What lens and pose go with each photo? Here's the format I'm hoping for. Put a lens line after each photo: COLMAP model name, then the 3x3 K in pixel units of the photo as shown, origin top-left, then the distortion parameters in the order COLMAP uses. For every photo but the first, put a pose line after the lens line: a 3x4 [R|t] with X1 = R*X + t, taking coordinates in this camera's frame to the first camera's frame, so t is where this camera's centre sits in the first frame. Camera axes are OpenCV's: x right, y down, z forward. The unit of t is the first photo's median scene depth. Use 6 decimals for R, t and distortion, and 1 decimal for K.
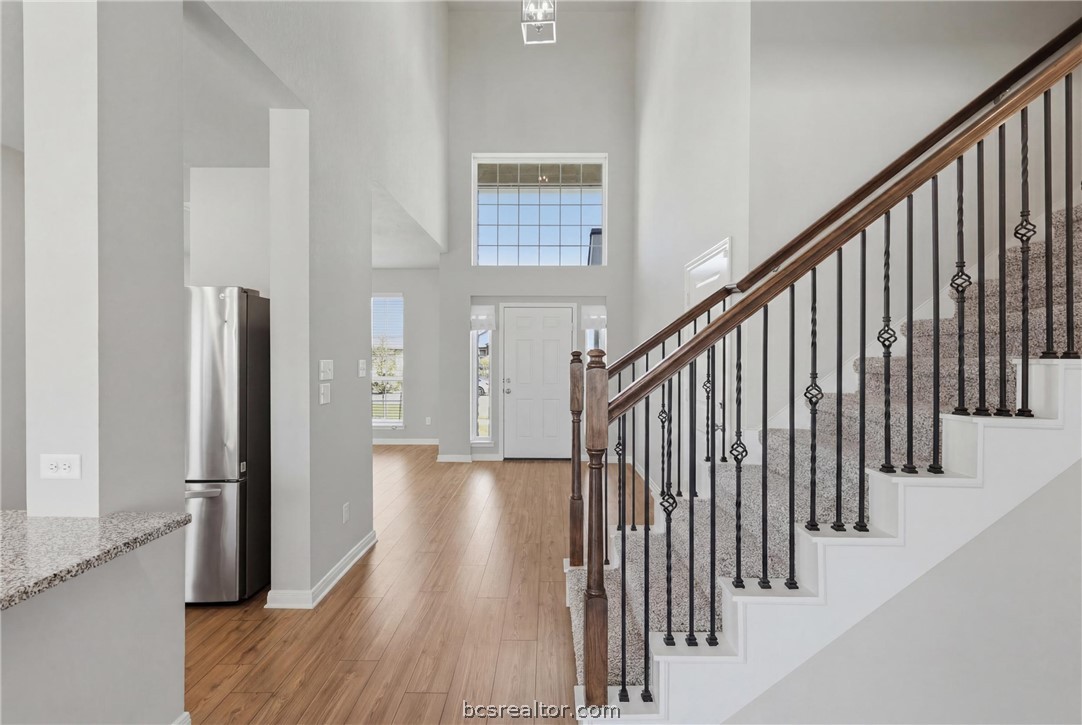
lens RADIAL K [[479.2, 0, 538.0], [0, 479.2, 354.8], [0, 0, 1]] dist [0.023447, 0.001170]
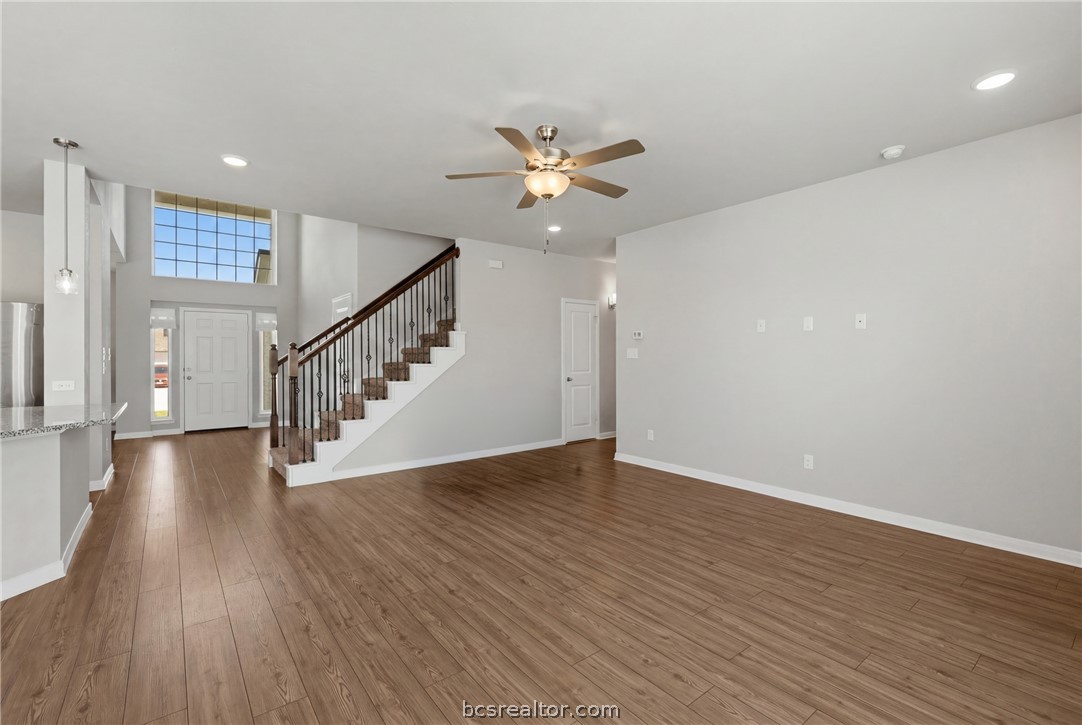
lens RADIAL K [[479.2, 0, 536.5], [0, 479.2, 356.3], [0, 0, 1]] dist [0.023447, 0.001170]
pose [[0.782986, -0.003492, 0.622030, -0.141225], [0.002321, 0.999994, 0.002694, 0.018121], [-0.622035, -0.000666, 0.782989, -0.569730]]
